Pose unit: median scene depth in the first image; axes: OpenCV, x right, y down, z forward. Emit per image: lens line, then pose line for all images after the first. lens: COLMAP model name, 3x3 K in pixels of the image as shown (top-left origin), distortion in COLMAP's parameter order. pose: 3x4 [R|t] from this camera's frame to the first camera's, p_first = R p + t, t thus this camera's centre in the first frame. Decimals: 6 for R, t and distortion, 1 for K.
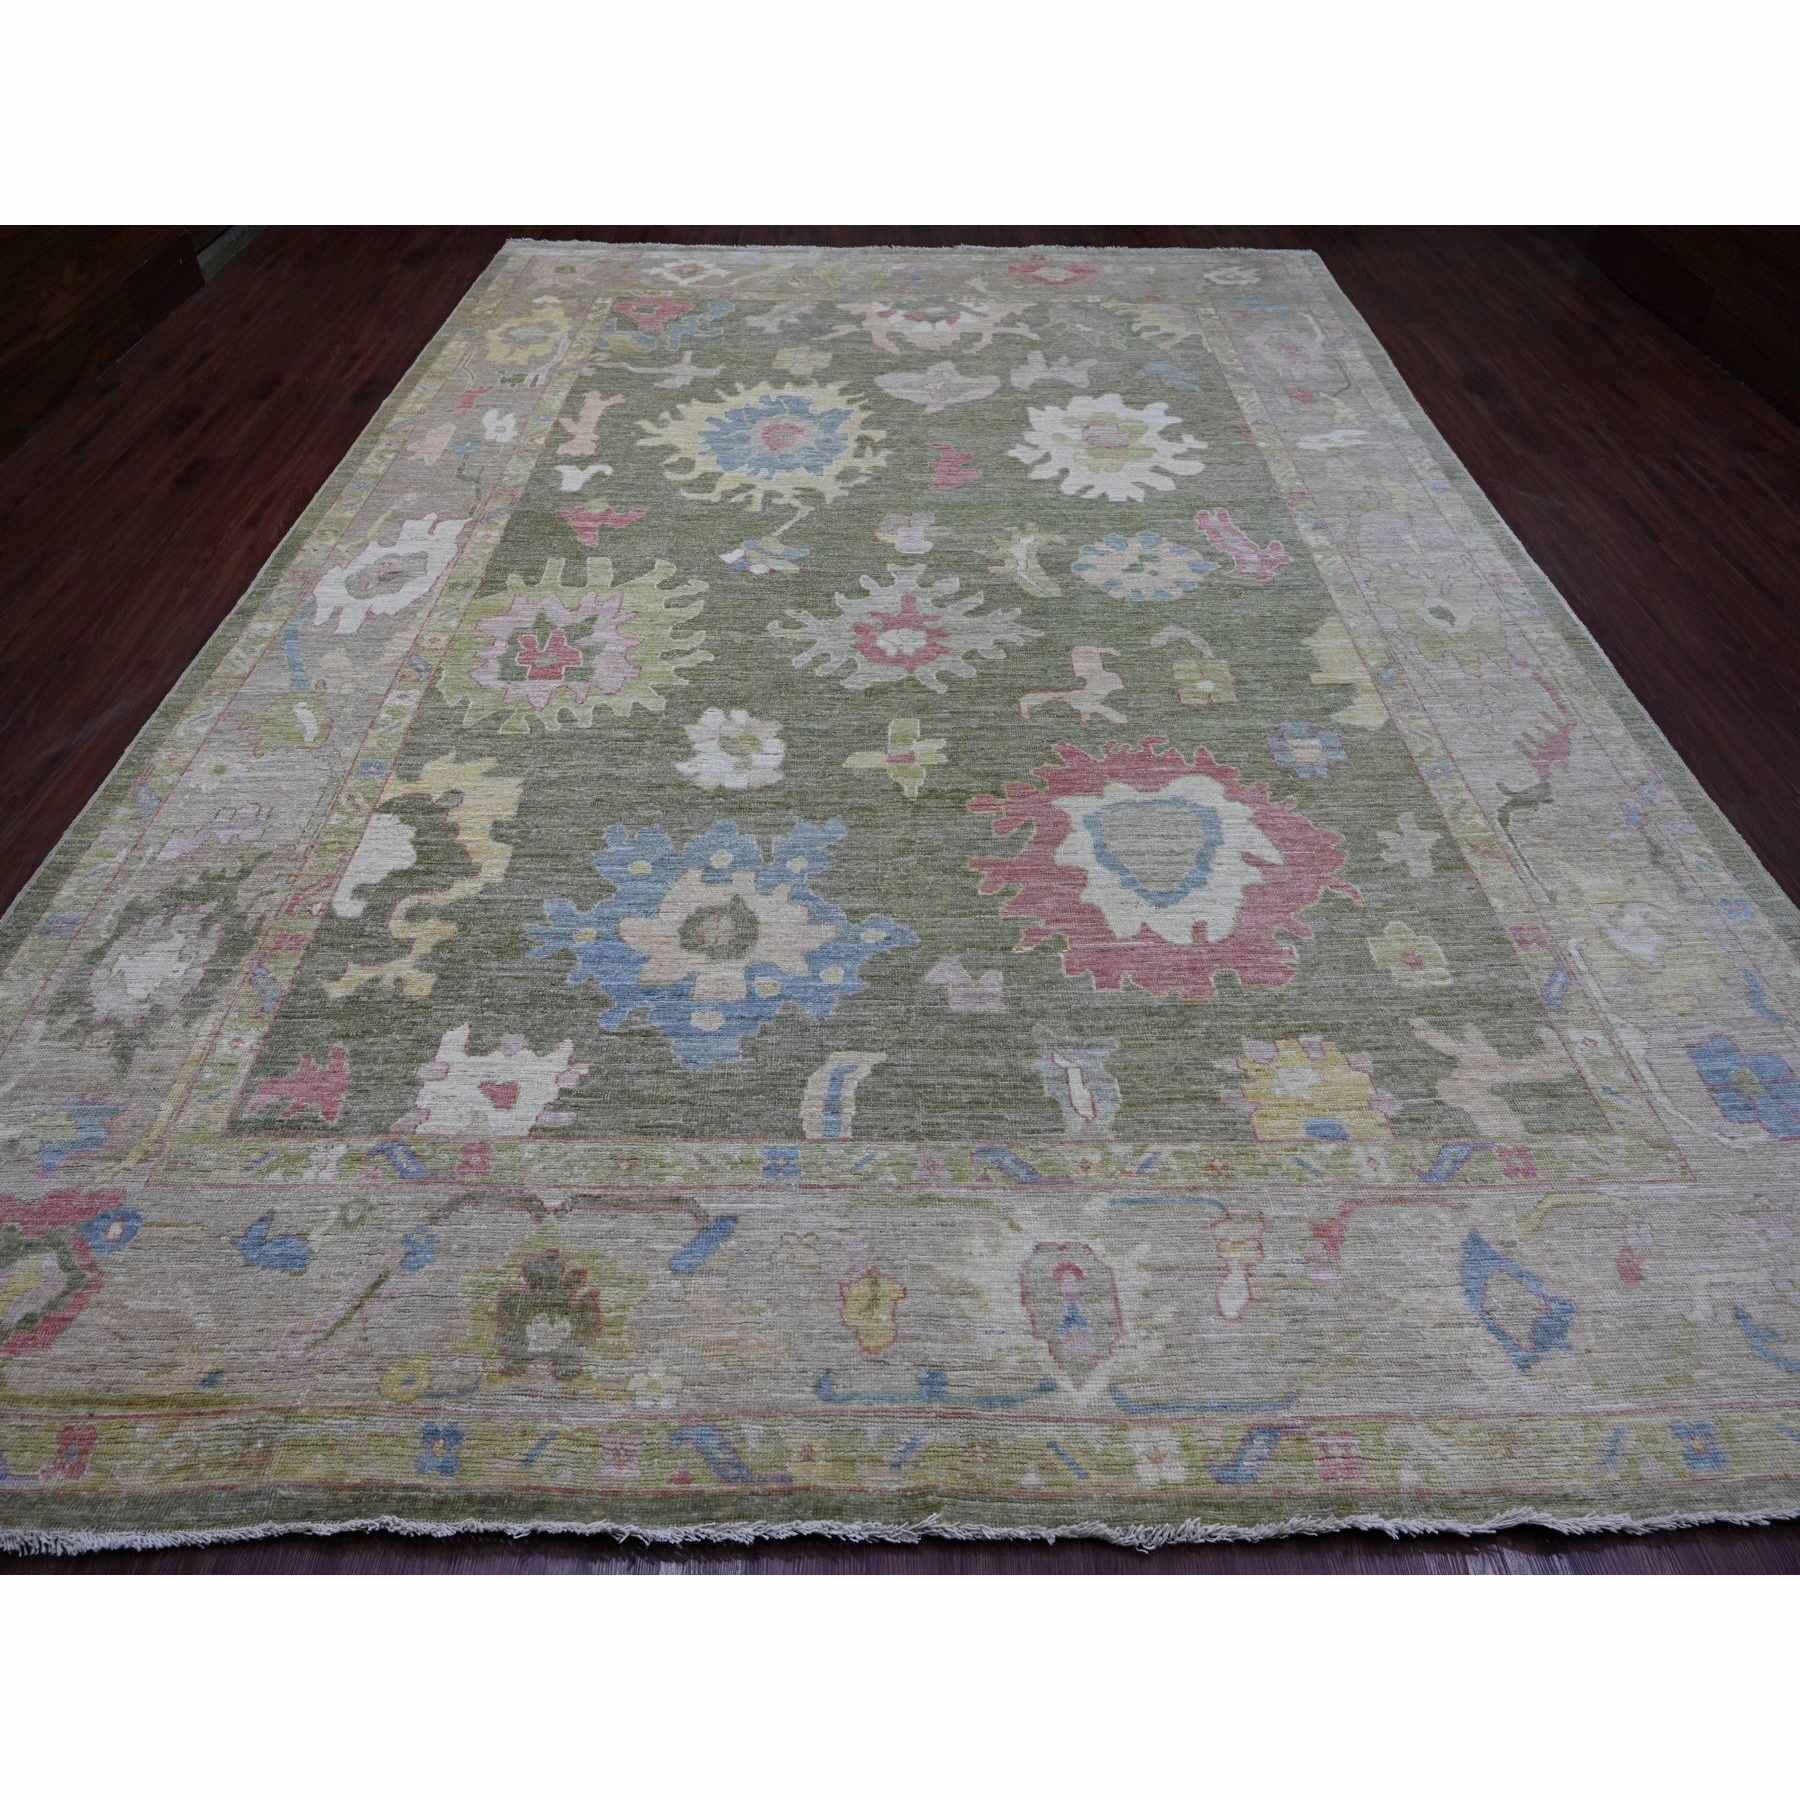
lens RADIAL K [[1041.5, 0, 900.0], [0, 1041.5, 900.0], [0, 0, 1]] dist [-0.005702, -0.000069]
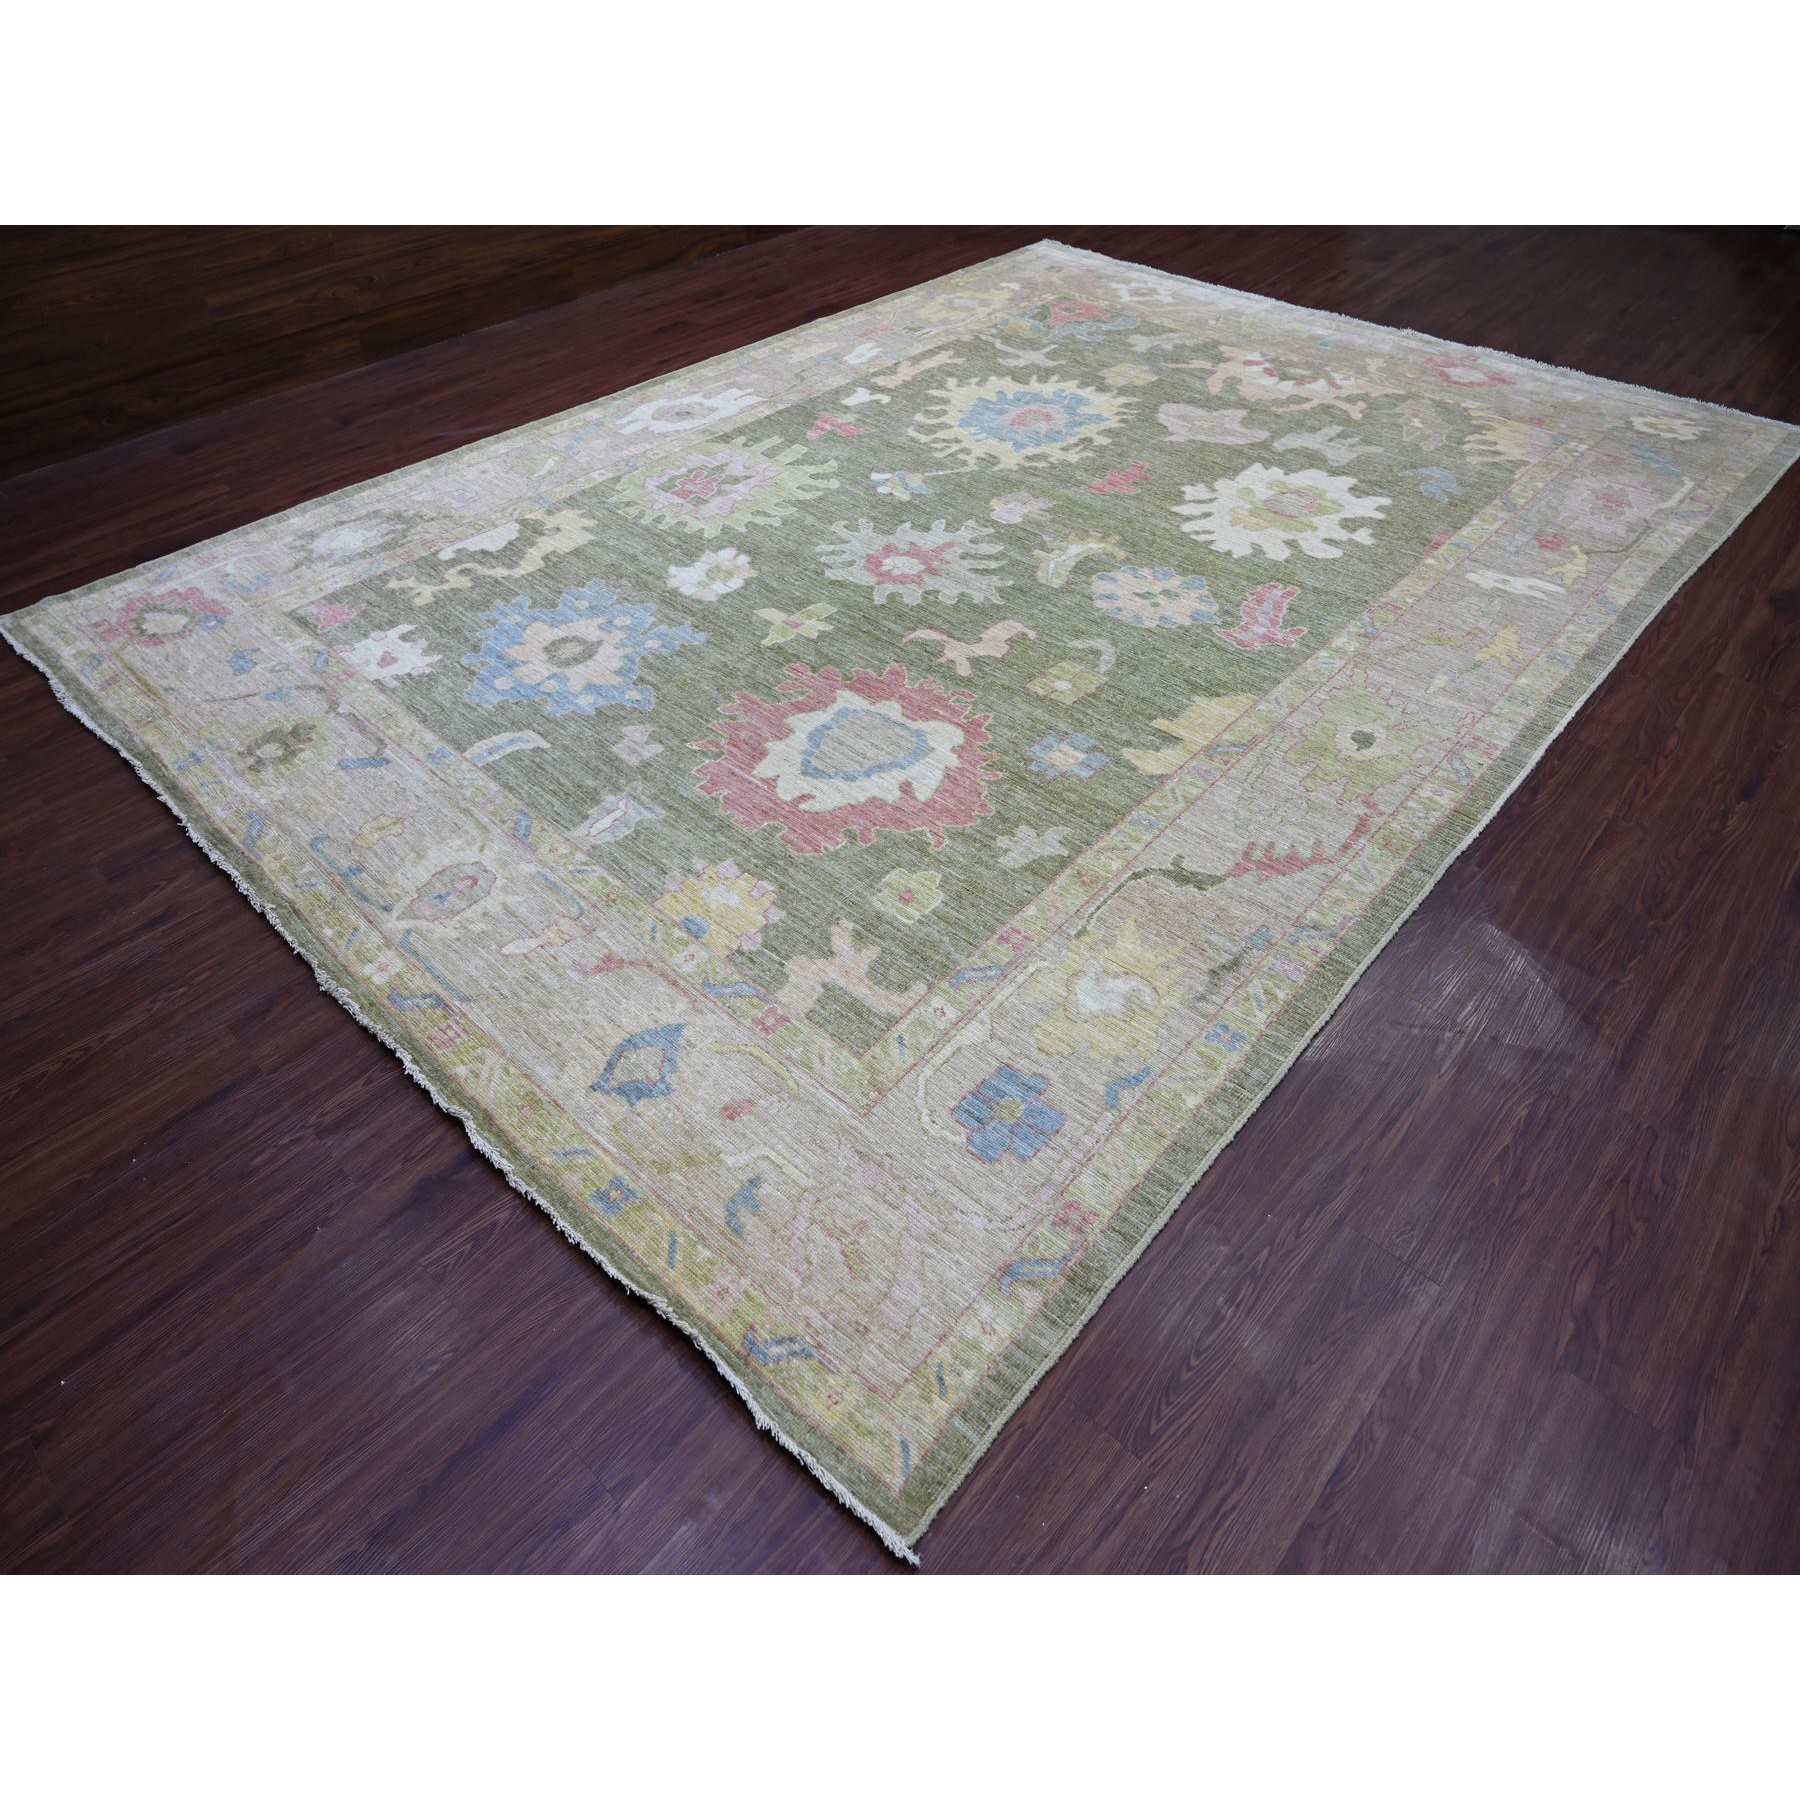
lens RADIAL K [[1041.5, 0, 900.0], [0, 1041.5, 900.0], [0, 0, 1]] dist [-0.005702, -0.000069]
pose [[0.735418, 0.484239, -0.473997, 0.730425], [-0.501857, 0.859247, 0.099170, -0.033382], [0.455303, 0.164947, 0.874924, 0.010396]]
